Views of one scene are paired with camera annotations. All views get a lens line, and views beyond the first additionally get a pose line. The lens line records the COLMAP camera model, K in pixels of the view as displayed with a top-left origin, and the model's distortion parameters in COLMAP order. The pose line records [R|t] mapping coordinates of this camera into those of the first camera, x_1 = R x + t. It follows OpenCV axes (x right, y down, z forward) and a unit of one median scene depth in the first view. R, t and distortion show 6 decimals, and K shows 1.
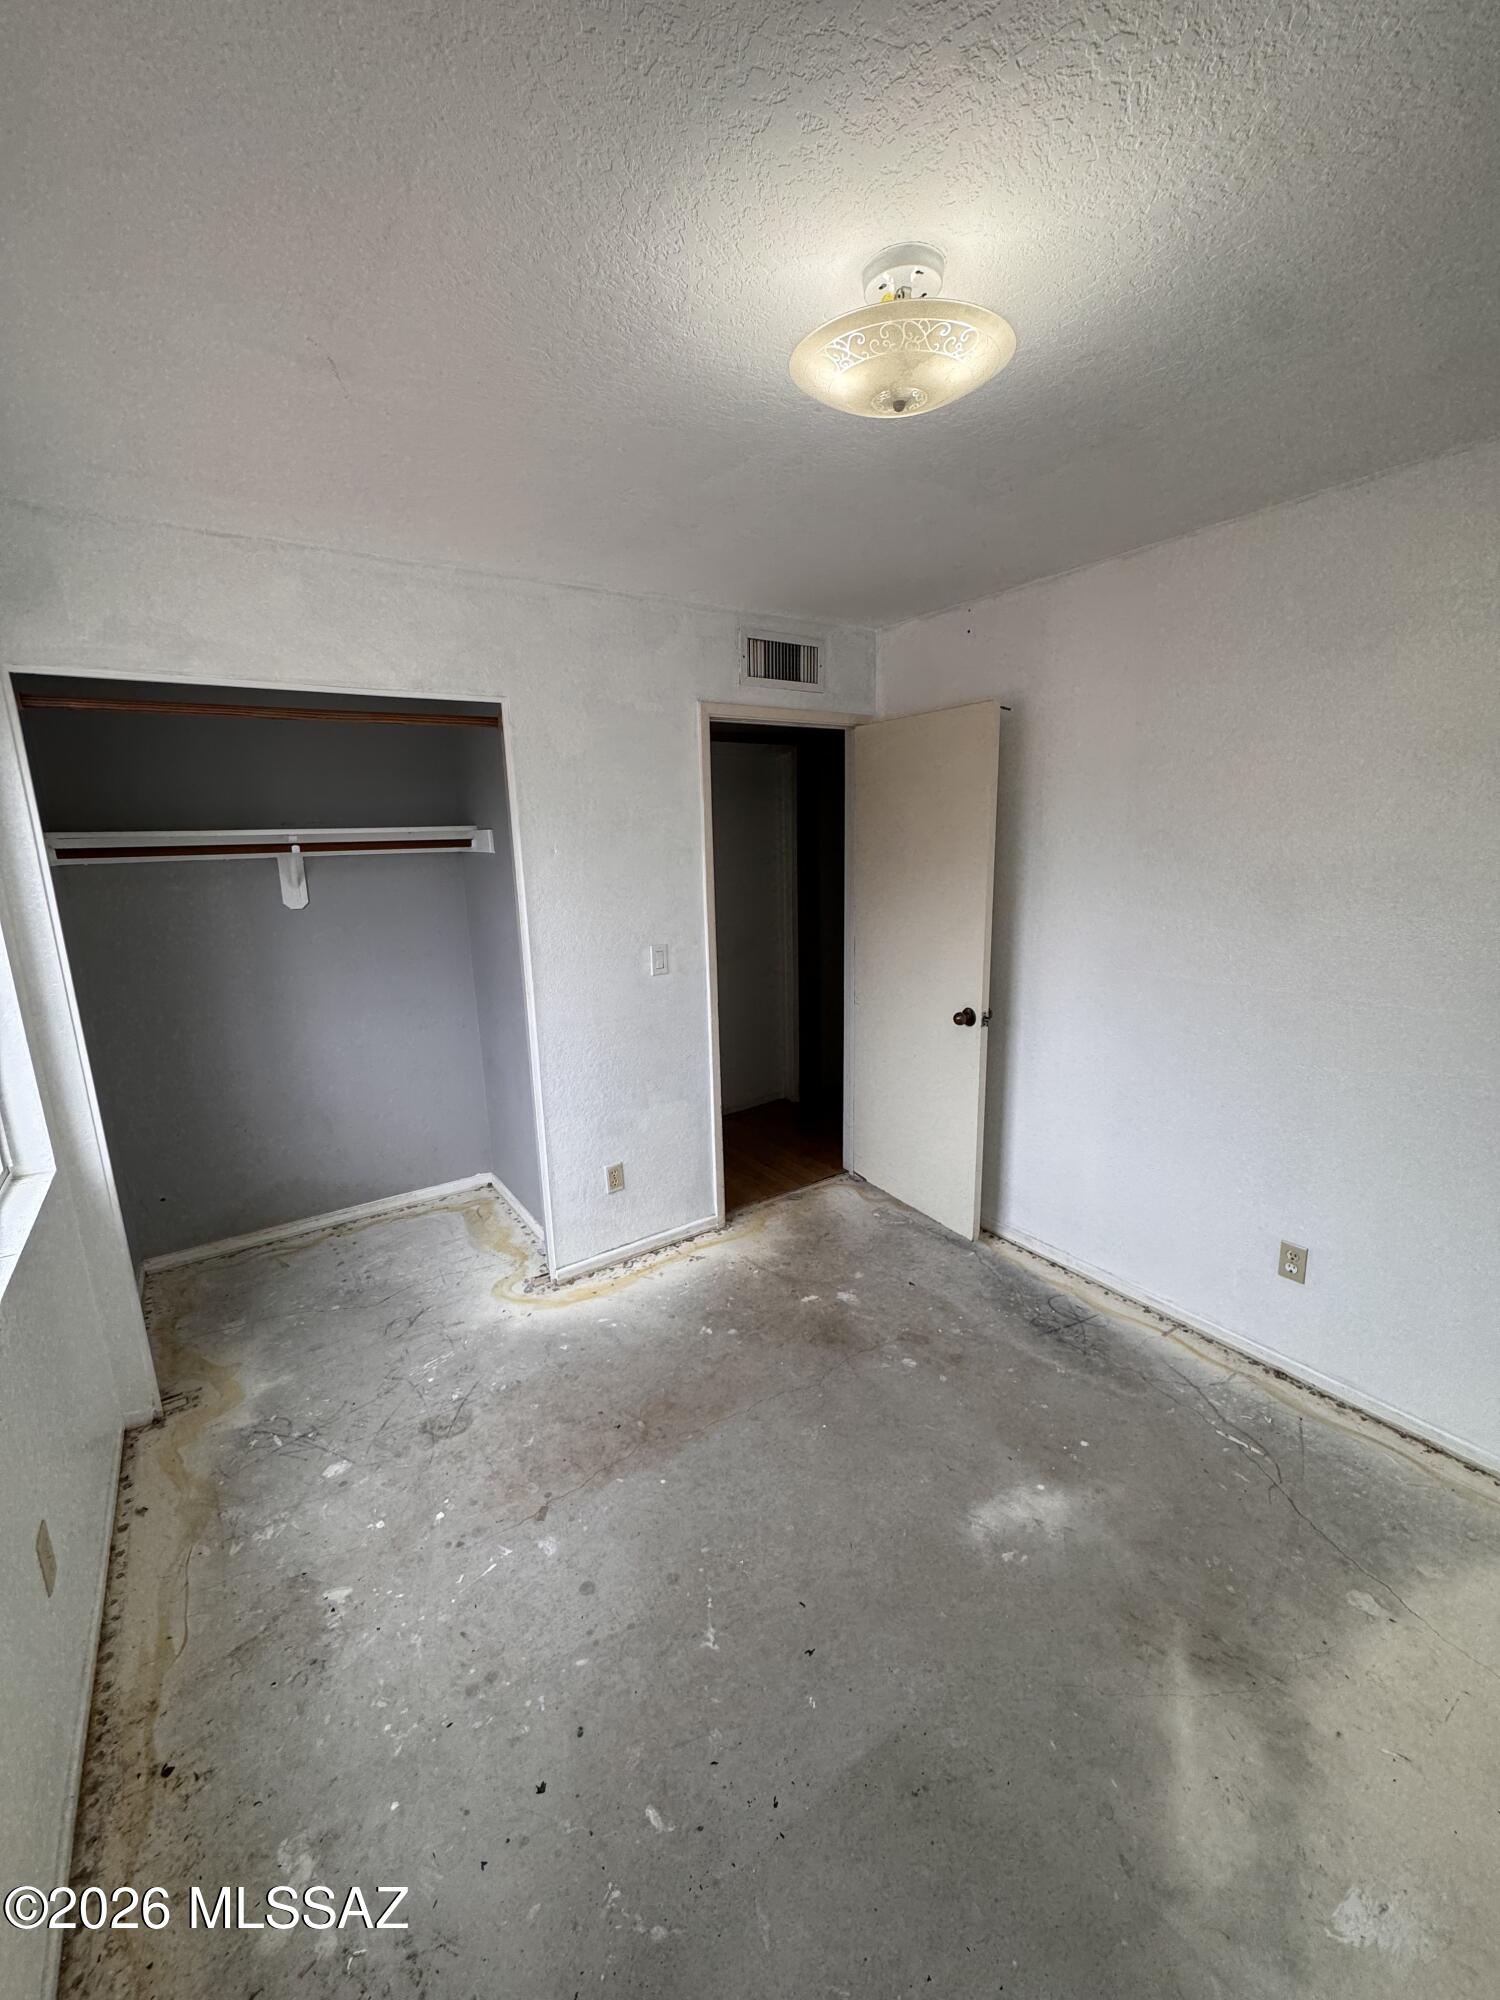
lens RADIAL K [[796.4, 0, 750.6], [0, 796.4, 1001.2], [0, 0, 1]] dist [-0.002810, 0.000118]
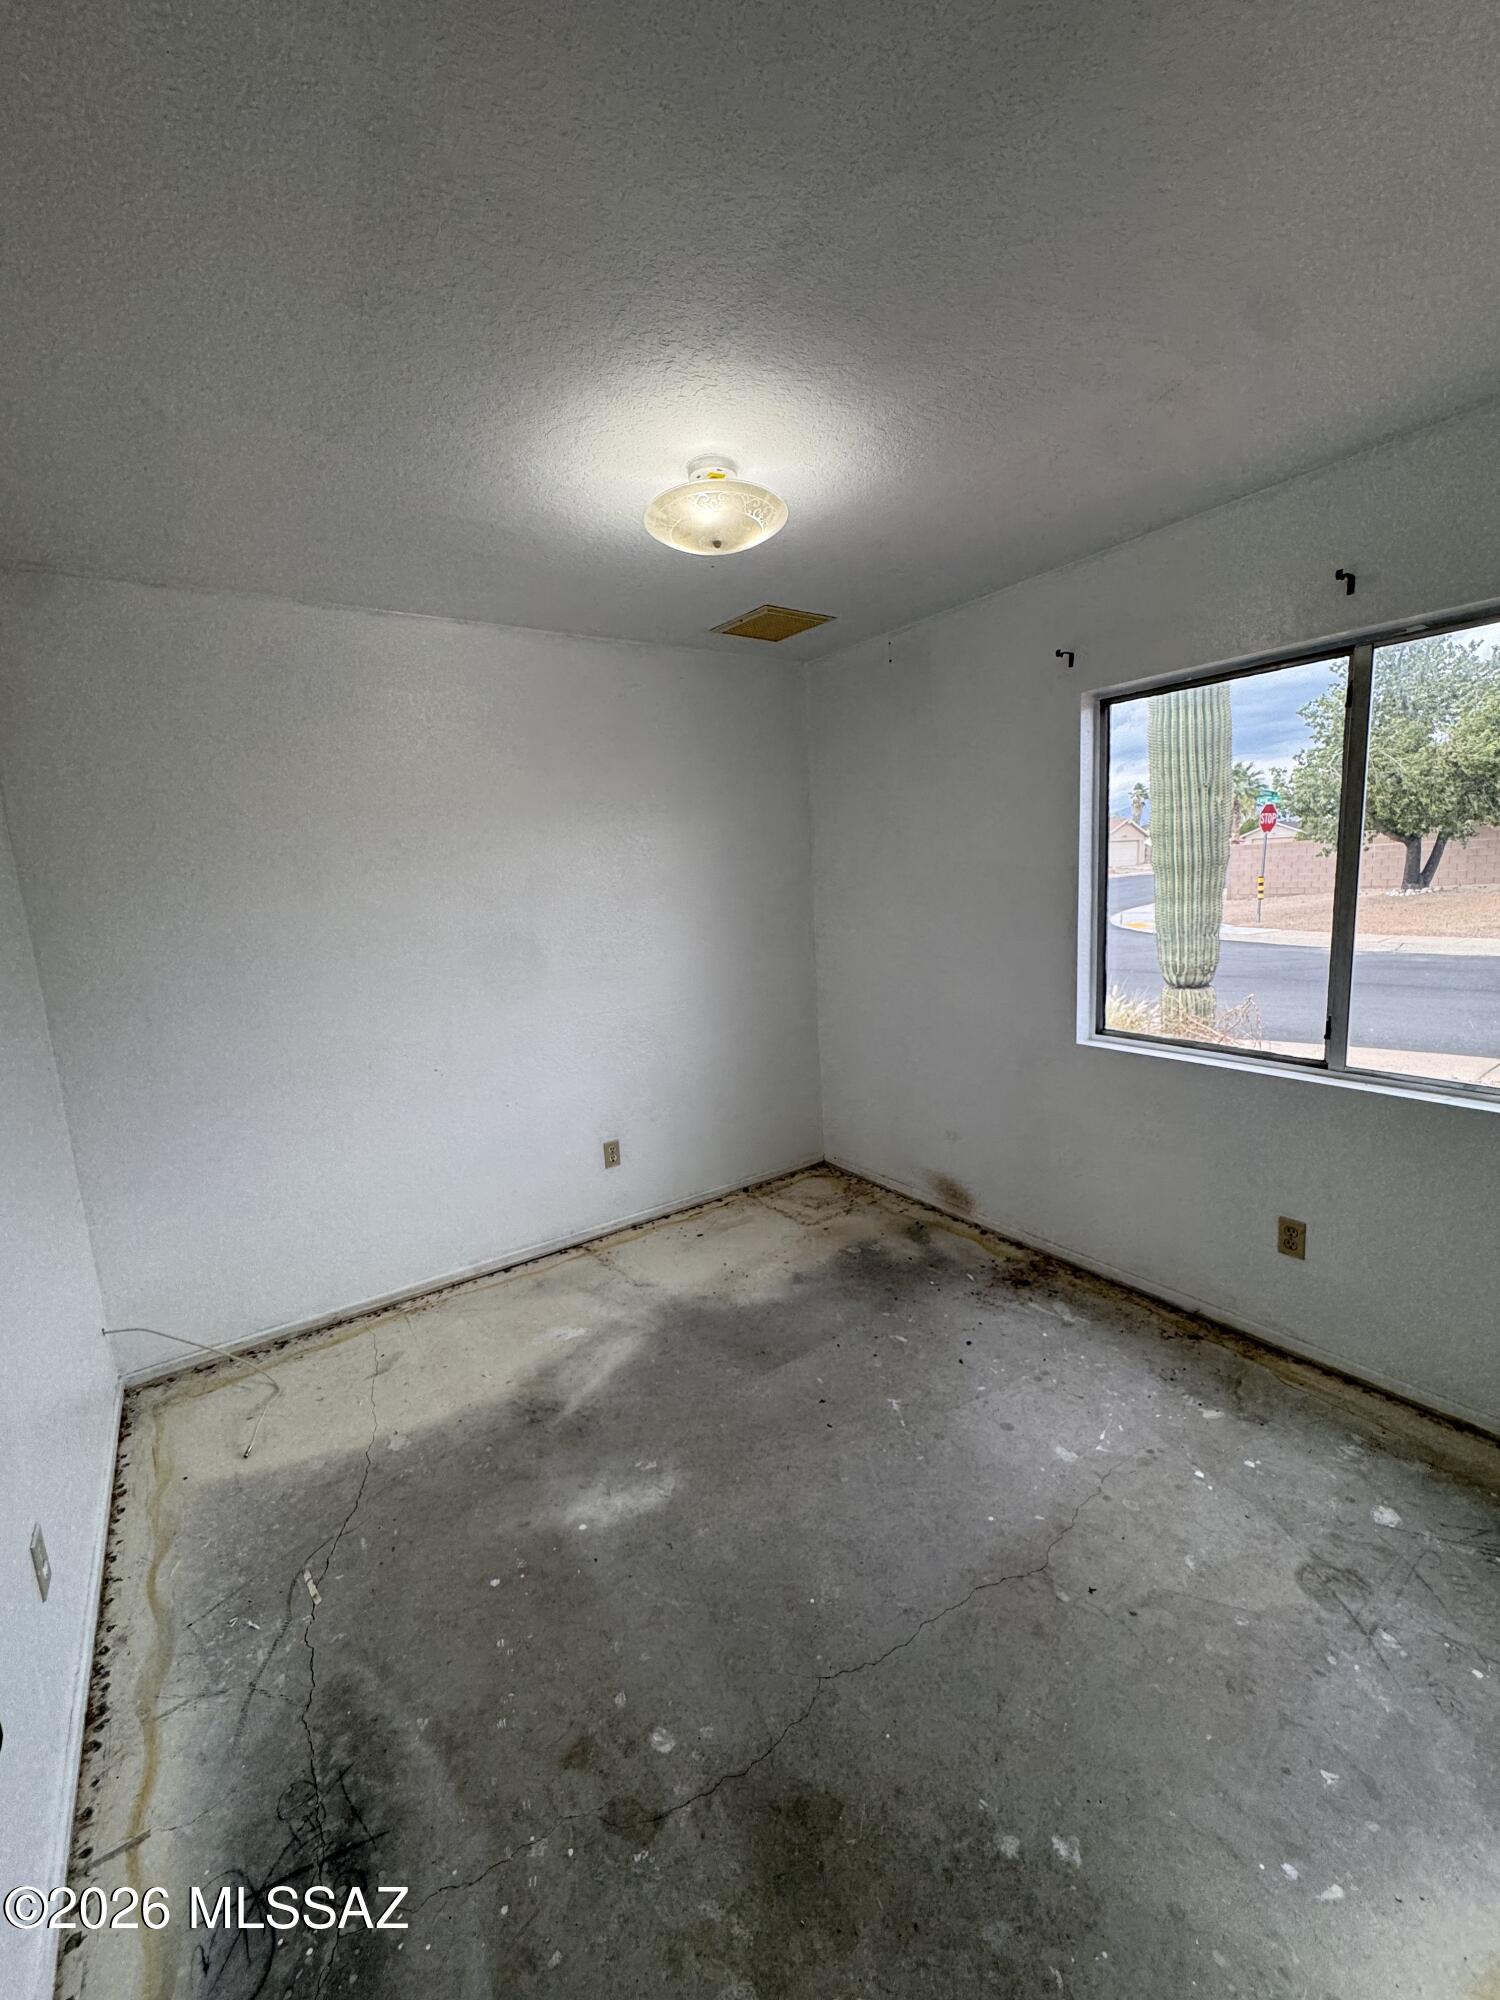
lens RADIAL K [[796.4, 0, 750.7], [0, 796.4, 999.6], [0, 0, 1]] dist [-0.002810, 0.000118]
pose [[-0.996795, 0.079989, -0.001245, 0.122007], [0.073919, 0.926879, 0.368010, -0.311941], [0.030591, 0.366739, -0.929821, 1.716392]]
